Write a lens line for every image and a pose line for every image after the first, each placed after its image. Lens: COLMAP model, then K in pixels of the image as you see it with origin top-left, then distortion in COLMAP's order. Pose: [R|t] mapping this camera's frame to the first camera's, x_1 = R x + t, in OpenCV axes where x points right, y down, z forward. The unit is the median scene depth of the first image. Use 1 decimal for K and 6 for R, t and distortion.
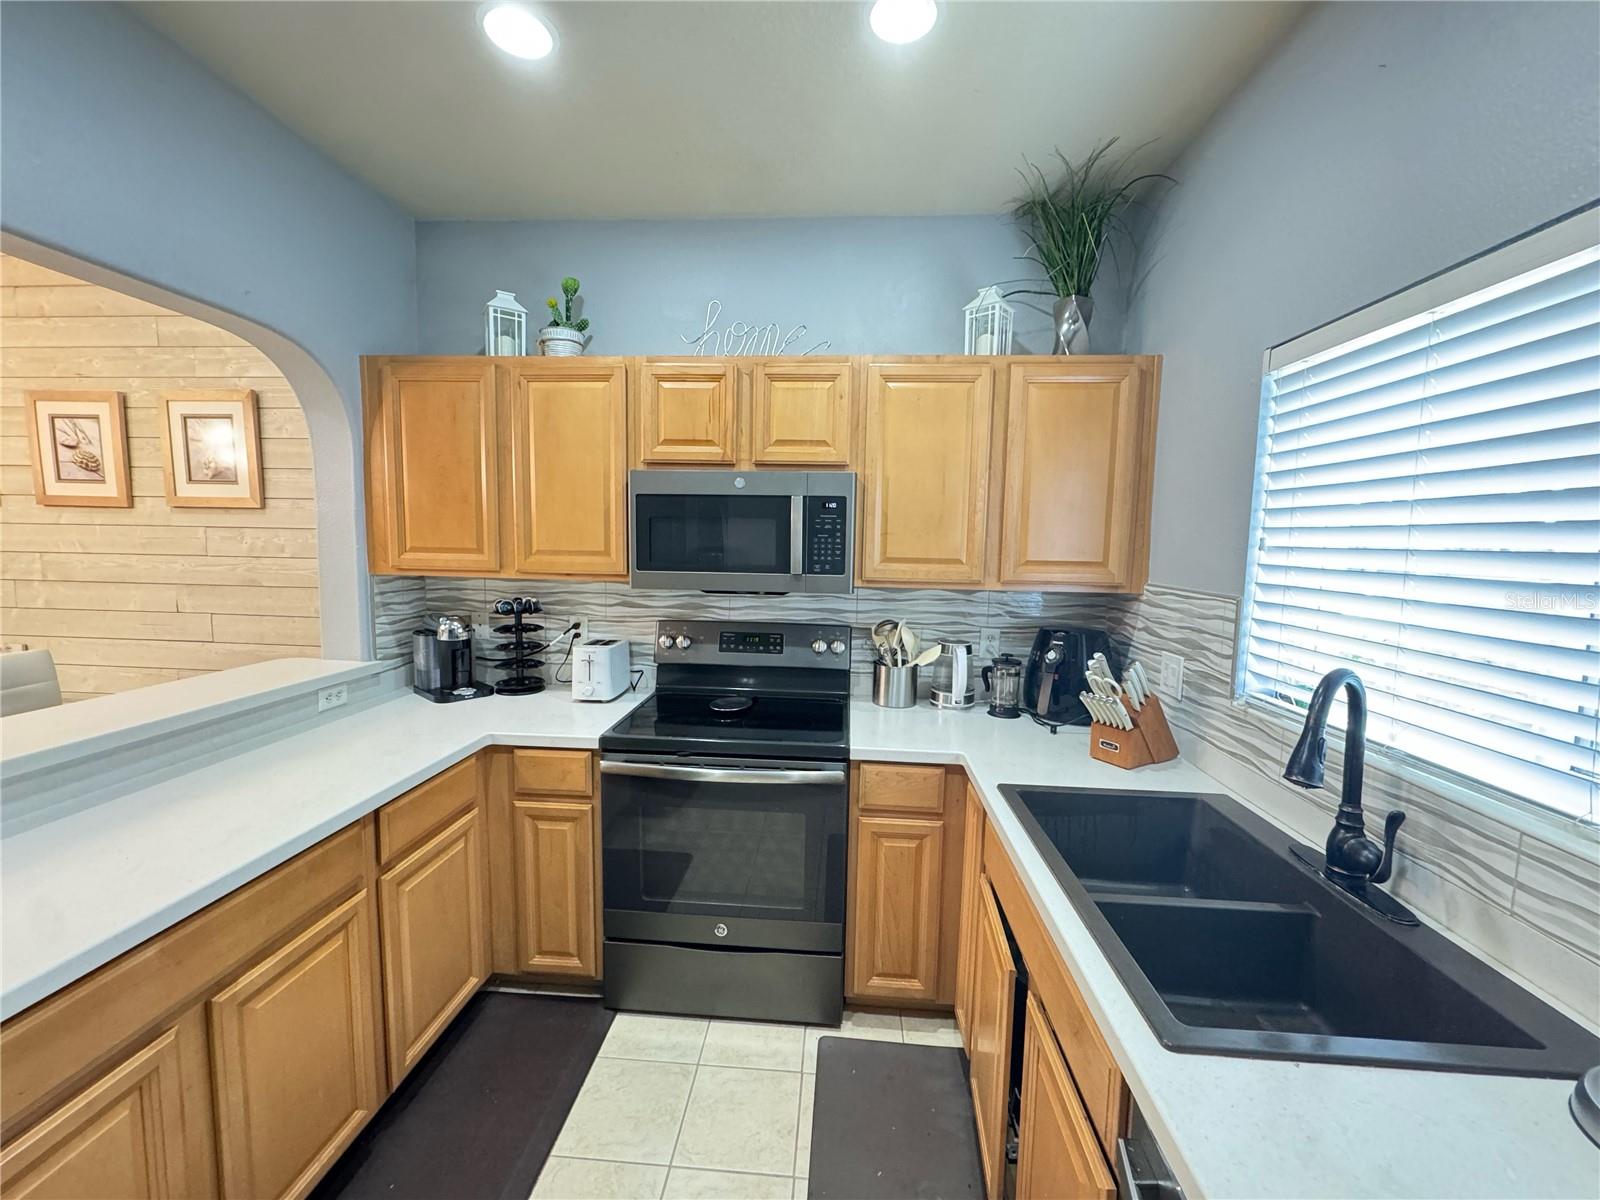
lens RADIAL K [[641.7, 0, 798.5], [0, 641.7, 592.7], [0, 0, 1]] dist [-0.001863, 0.000127]
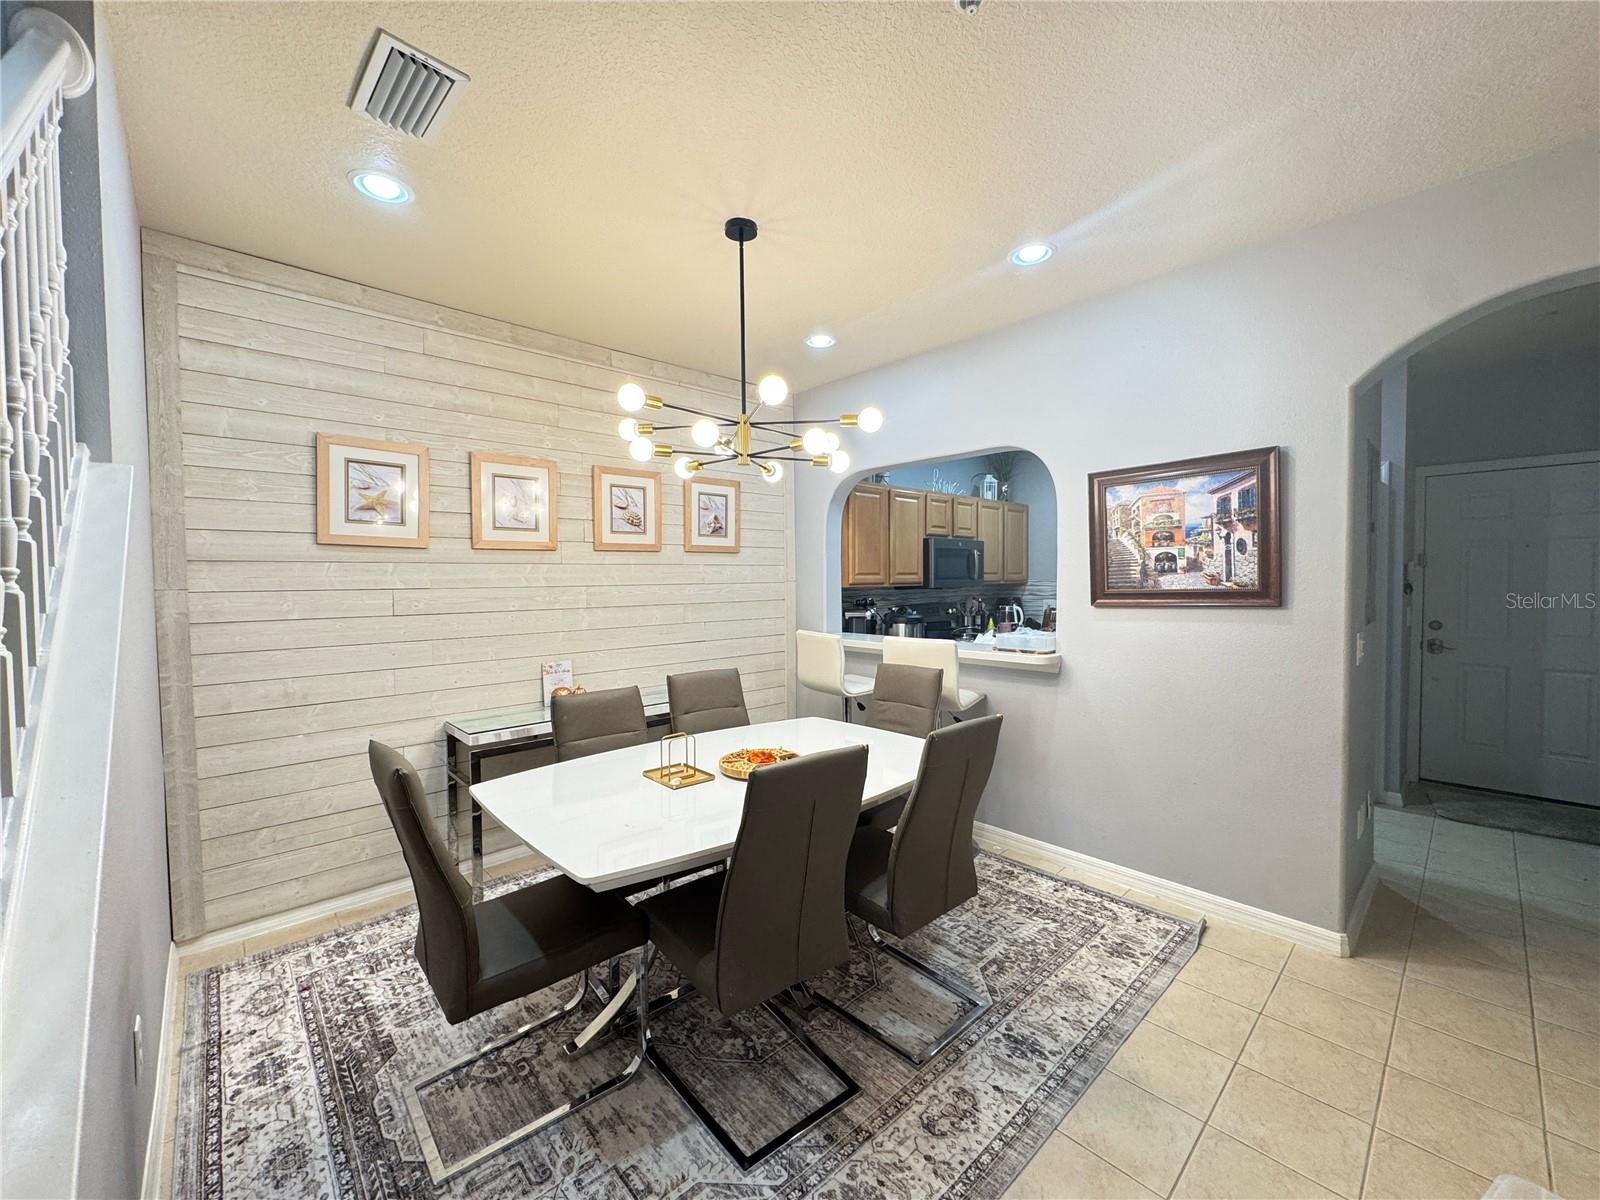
lens RADIAL K [[641.7, 0, 784.5], [0, 641.7, 610.0], [0, 0, 1]] dist [-0.001863, 0.000127]
pose [[0.679541, -0.065630, 0.730697, -1.913614], [0.080860, 0.996623, 0.014316, -0.001110], [-0.729168, 0.049356, 0.682552, -0.181511]]
